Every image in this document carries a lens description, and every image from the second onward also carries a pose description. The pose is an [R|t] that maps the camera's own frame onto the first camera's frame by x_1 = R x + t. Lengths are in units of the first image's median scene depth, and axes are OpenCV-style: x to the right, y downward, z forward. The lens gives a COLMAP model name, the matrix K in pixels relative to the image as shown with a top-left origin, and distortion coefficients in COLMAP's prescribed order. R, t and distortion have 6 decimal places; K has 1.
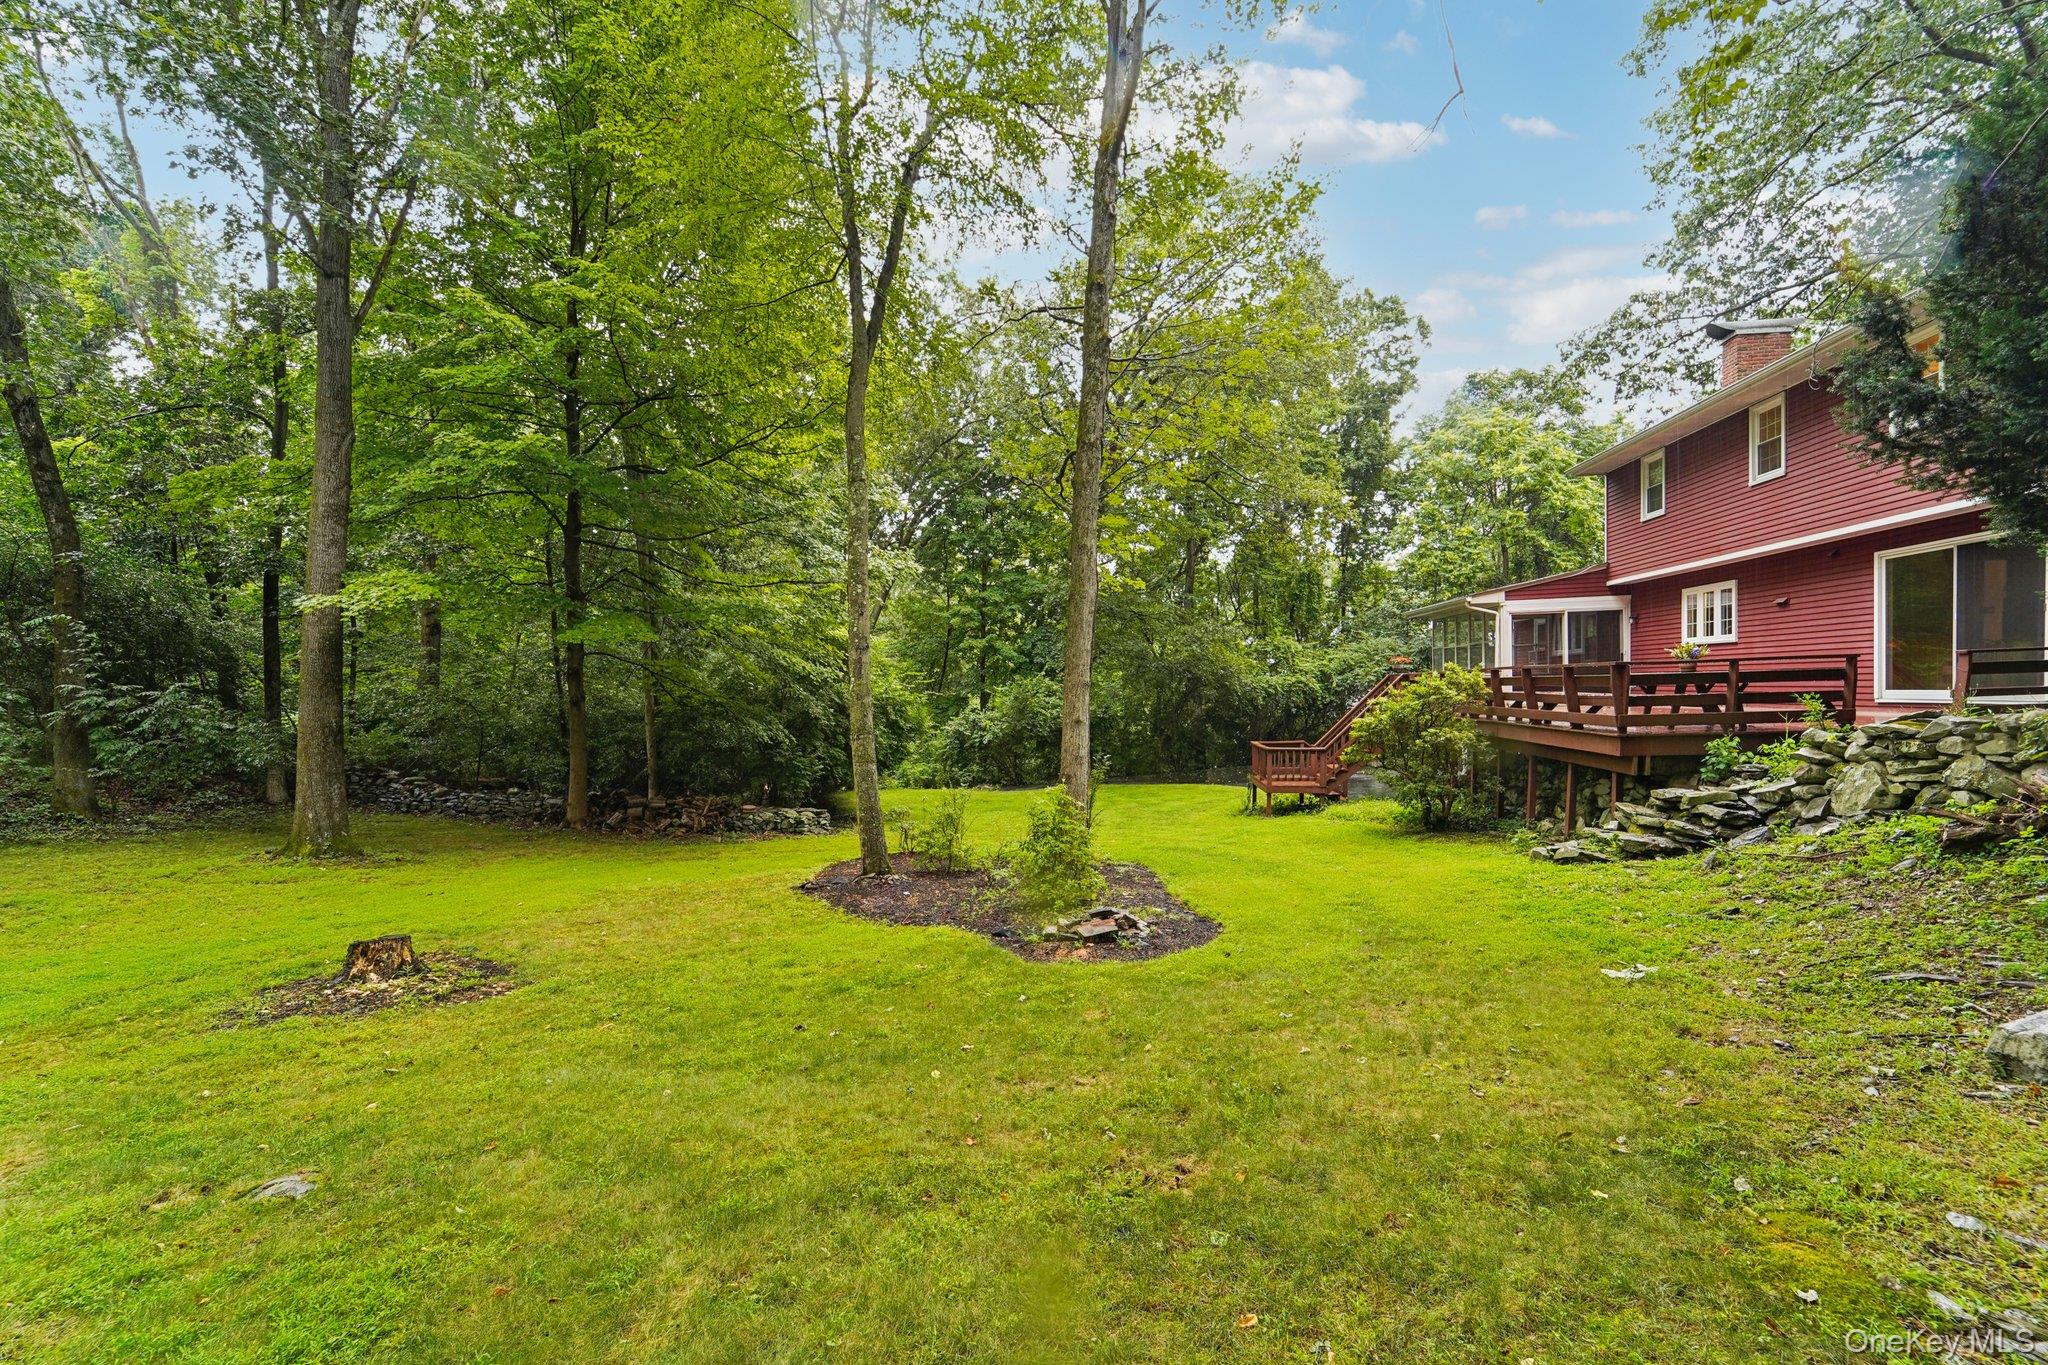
lens RADIAL K [[841.2, 0, 1024.0], [0, 841.2, 682.5], [0, 0, 1]] dist [-0.013996, 0.000166]
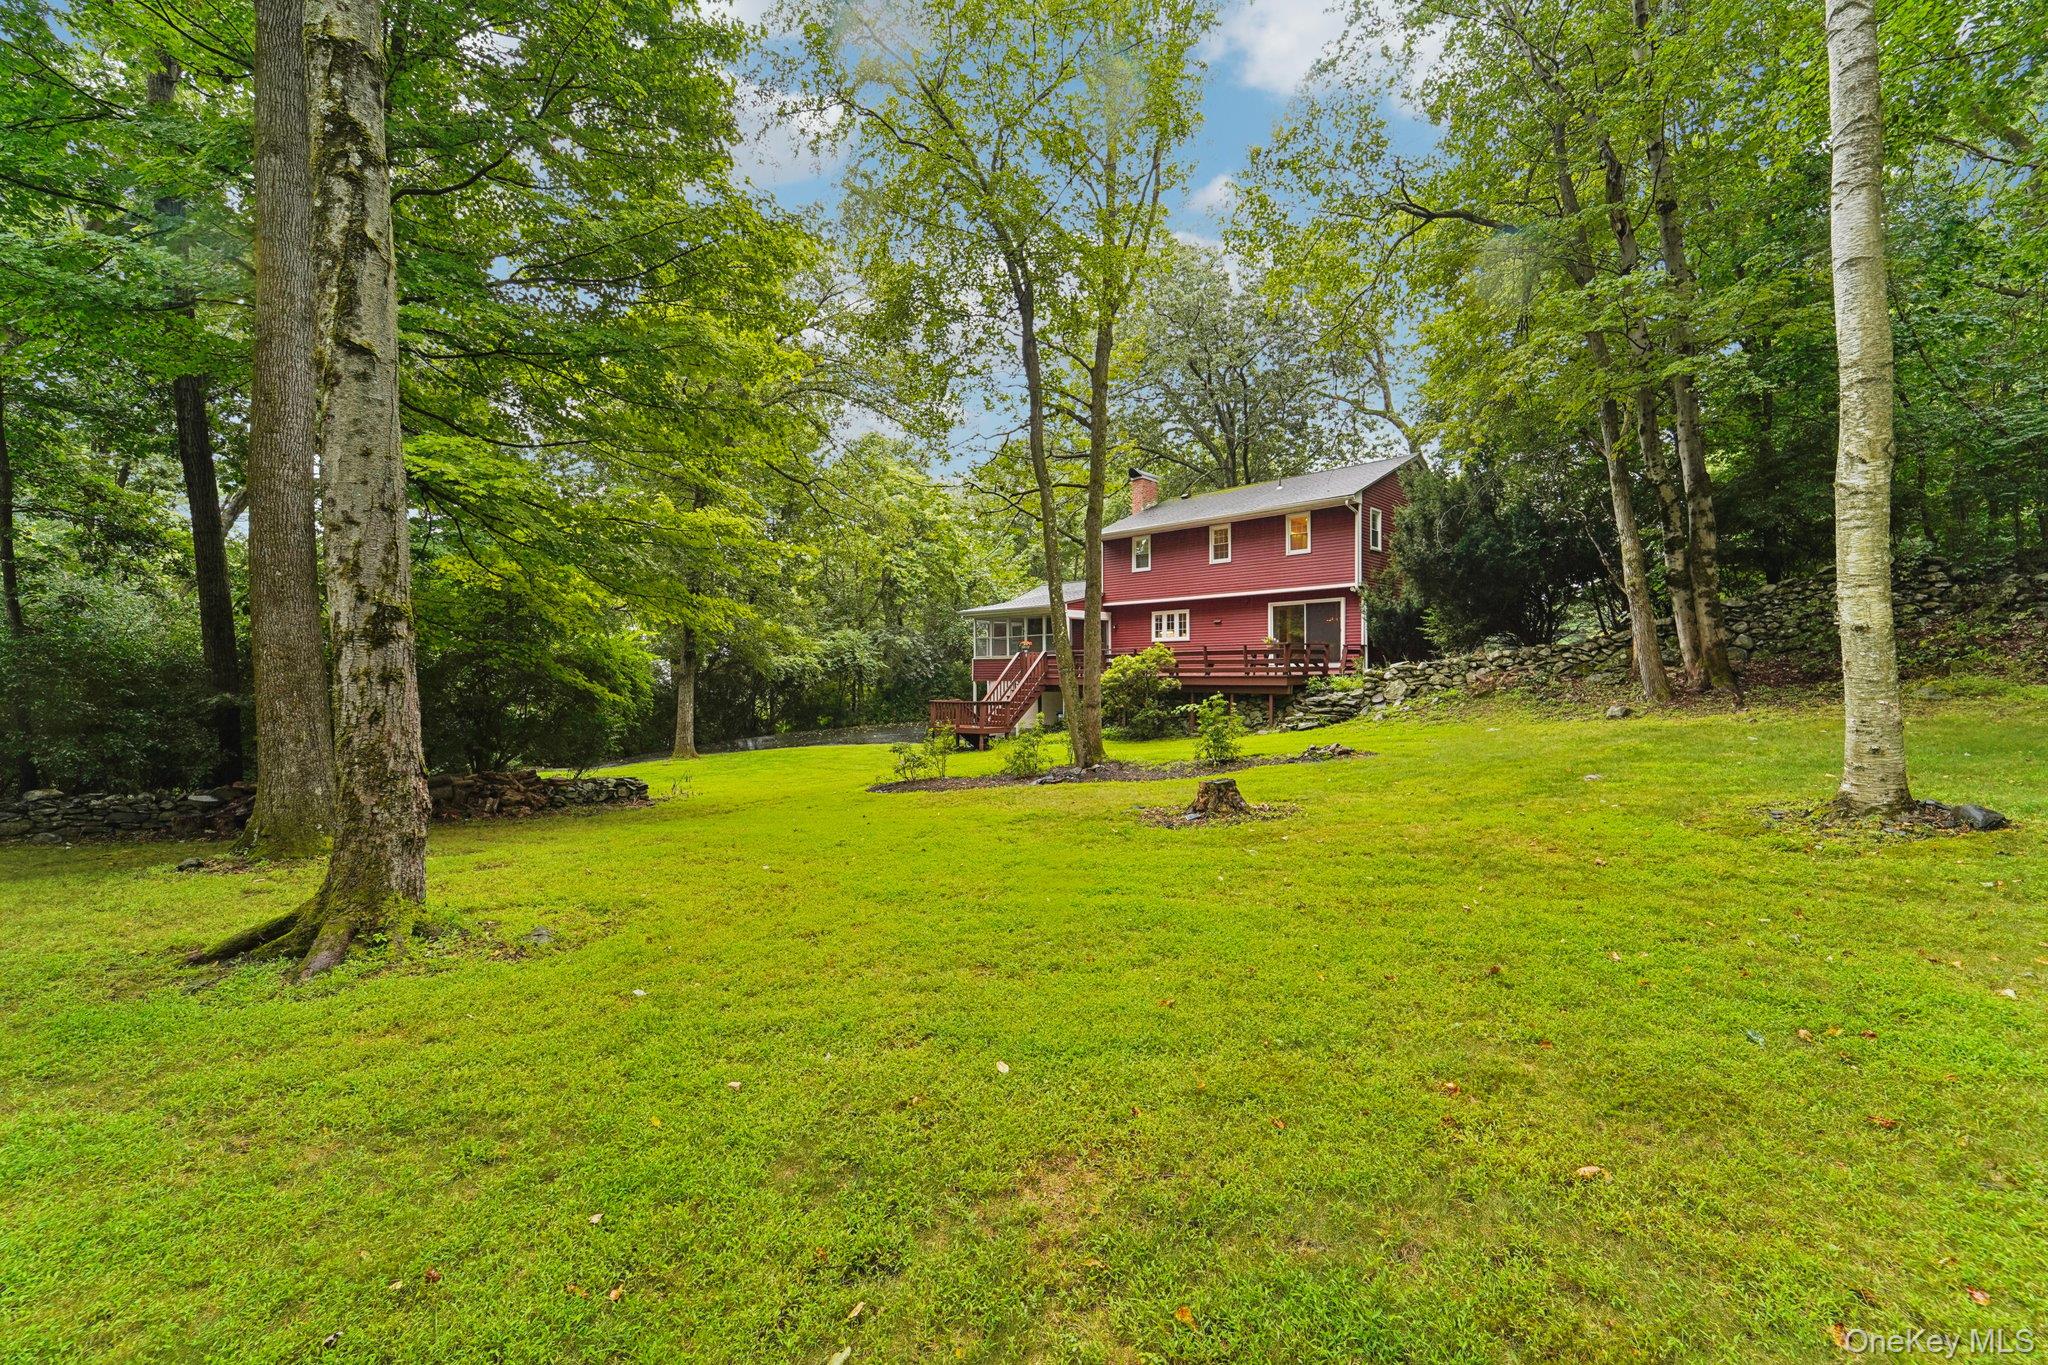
lens RADIAL K [[841.2, 0, 1024.0], [0, 841.2, 682.5], [0, 0, 1]] dist [-0.013996, 0.000166]
pose [[0.560322, 0.001973, 0.828273, -1.098486], [-0.003504, 0.999994, -0.000011, 0.056555], [-0.828268, -0.002896, 0.560325, 0.220879]]
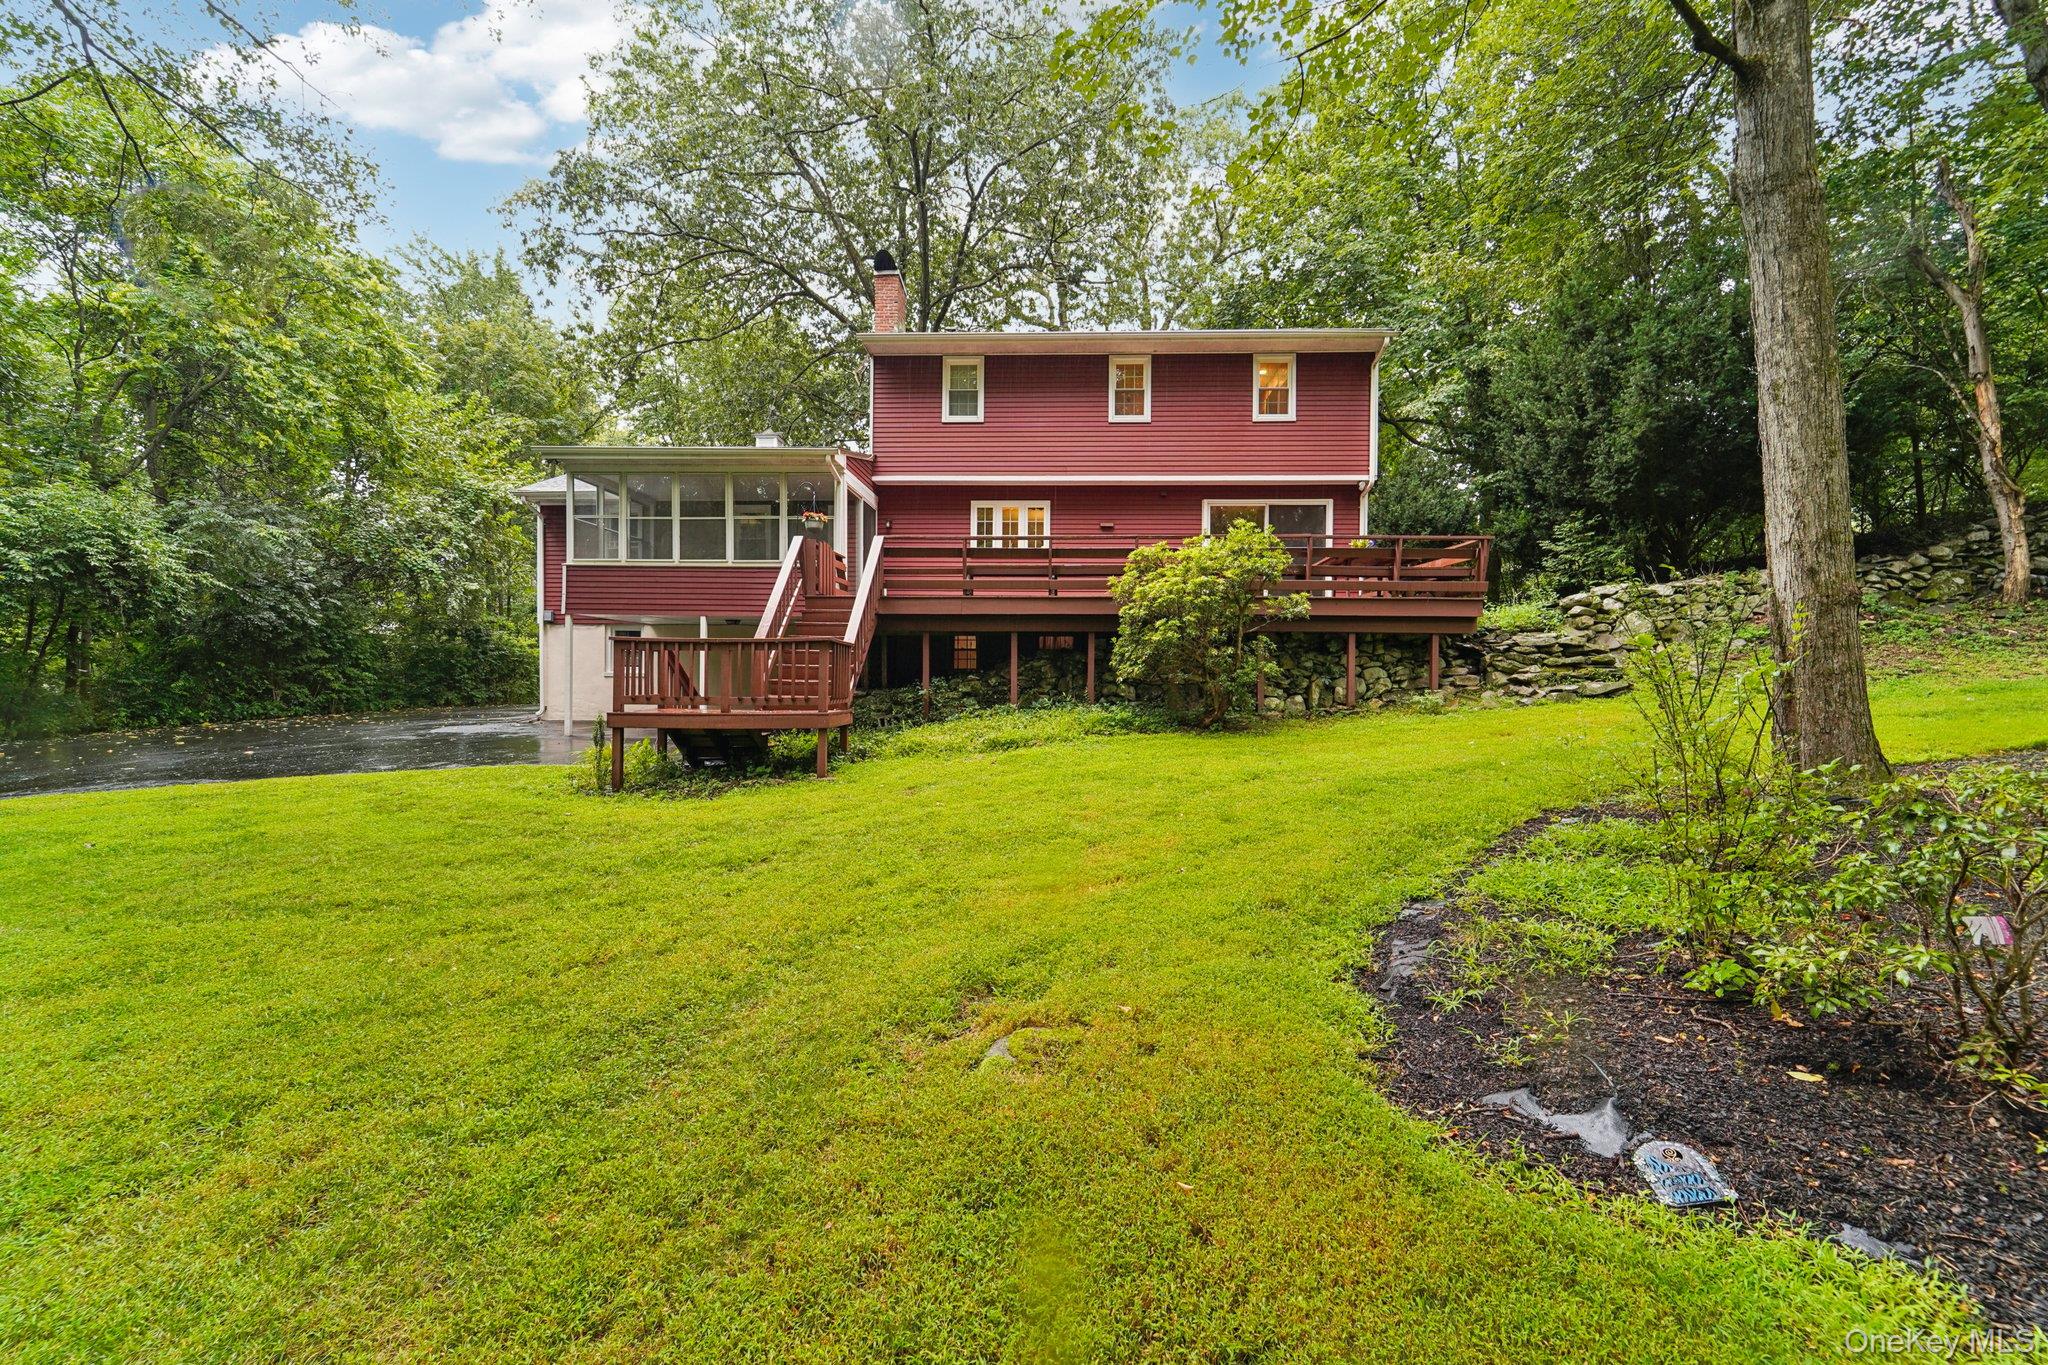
lens RADIAL K [[841.2, 0, 1024.0], [0, 841.2, 682.5], [0, 0, 1]] dist [-0.013996, 0.000166]
pose [[-0.127792, 0.000537, 0.991801, -0.284672], [-0.013551, 0.999906, -0.002287, 0.134992], [-0.991708, -0.013732, -0.127772, 1.267274]]
